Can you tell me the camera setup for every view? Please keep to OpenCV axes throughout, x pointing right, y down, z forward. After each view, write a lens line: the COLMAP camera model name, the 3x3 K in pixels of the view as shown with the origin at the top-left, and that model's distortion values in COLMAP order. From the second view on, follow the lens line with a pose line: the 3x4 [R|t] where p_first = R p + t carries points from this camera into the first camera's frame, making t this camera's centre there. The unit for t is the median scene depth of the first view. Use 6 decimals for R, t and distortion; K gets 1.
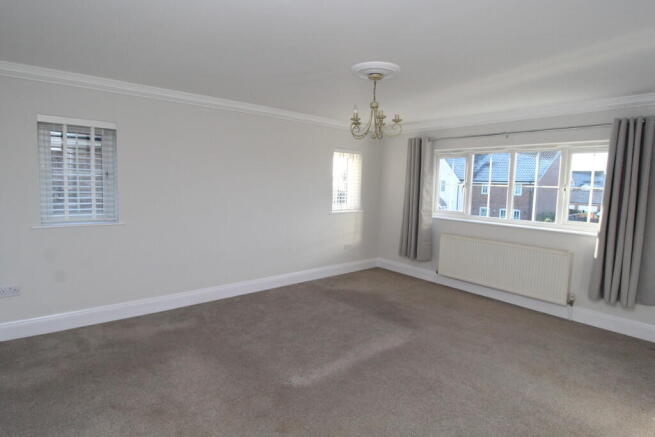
lens RADIAL K [[351.5, 0, 326.6], [0, 351.5, 210.0], [0, 0, 1]] dist [0.012400, 0.000054]
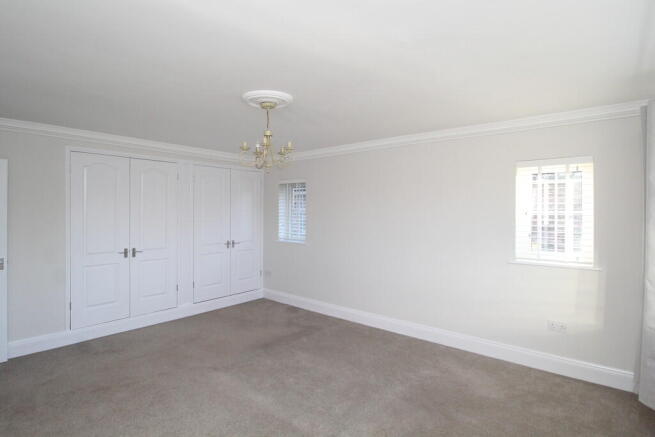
lens RADIAL K [[351.5, 0, 326.6], [0, 351.5, 210.0], [0, 0, 1]] dist [0.012400, 0.000054]
pose [[0.170223, -0.032871, -0.984857, 0.600895], [-0.076792, 0.995962, -0.046514, -0.029710], [0.982409, 0.083547, 0.167012, 0.553072]]
